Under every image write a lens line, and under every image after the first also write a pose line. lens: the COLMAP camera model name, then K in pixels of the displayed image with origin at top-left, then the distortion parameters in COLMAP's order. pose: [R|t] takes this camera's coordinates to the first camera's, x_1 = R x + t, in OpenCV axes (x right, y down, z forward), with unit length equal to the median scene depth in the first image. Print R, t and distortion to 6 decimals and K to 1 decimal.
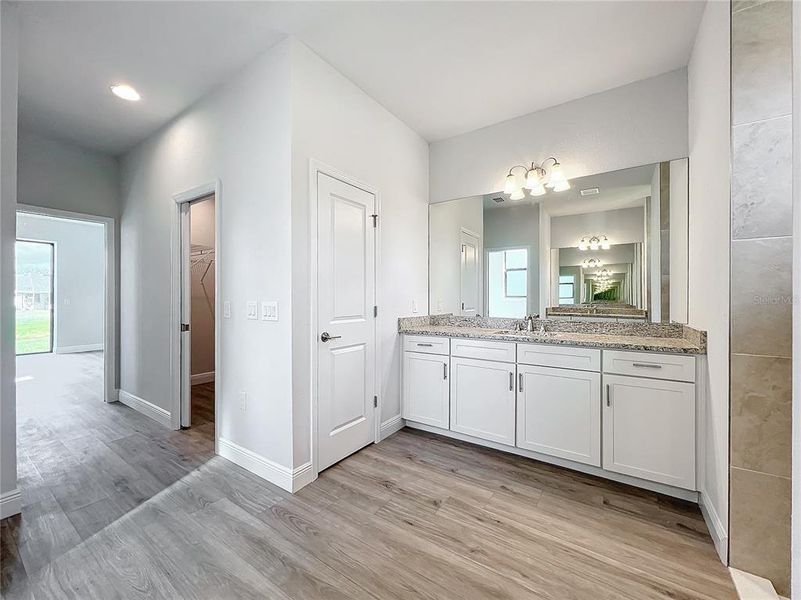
lens RADIAL K [[330.0, 0, 396.6], [0, 330.0, 295.7], [0, 0, 1]] dist [0.000235, -0.000009]
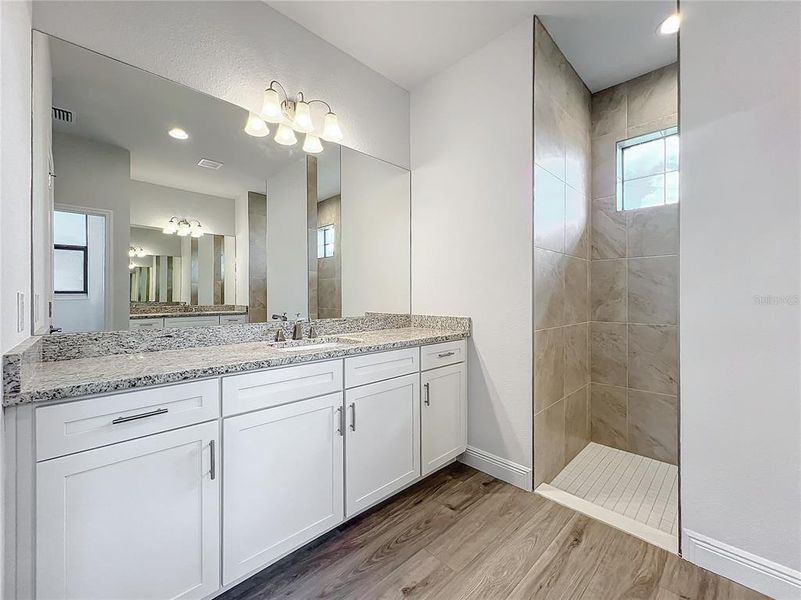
lens RADIAL K [[330.0, 0, 396.6], [0, 330.0, 295.7], [0, 0, 1]] dist [0.000235, -0.000009]
pose [[0.204106, -0.000361, 0.978949, -0.284058], [-0.005150, 0.999986, 0.001443, 0.021627], [-0.978935, -0.005336, 0.204101, 0.877213]]
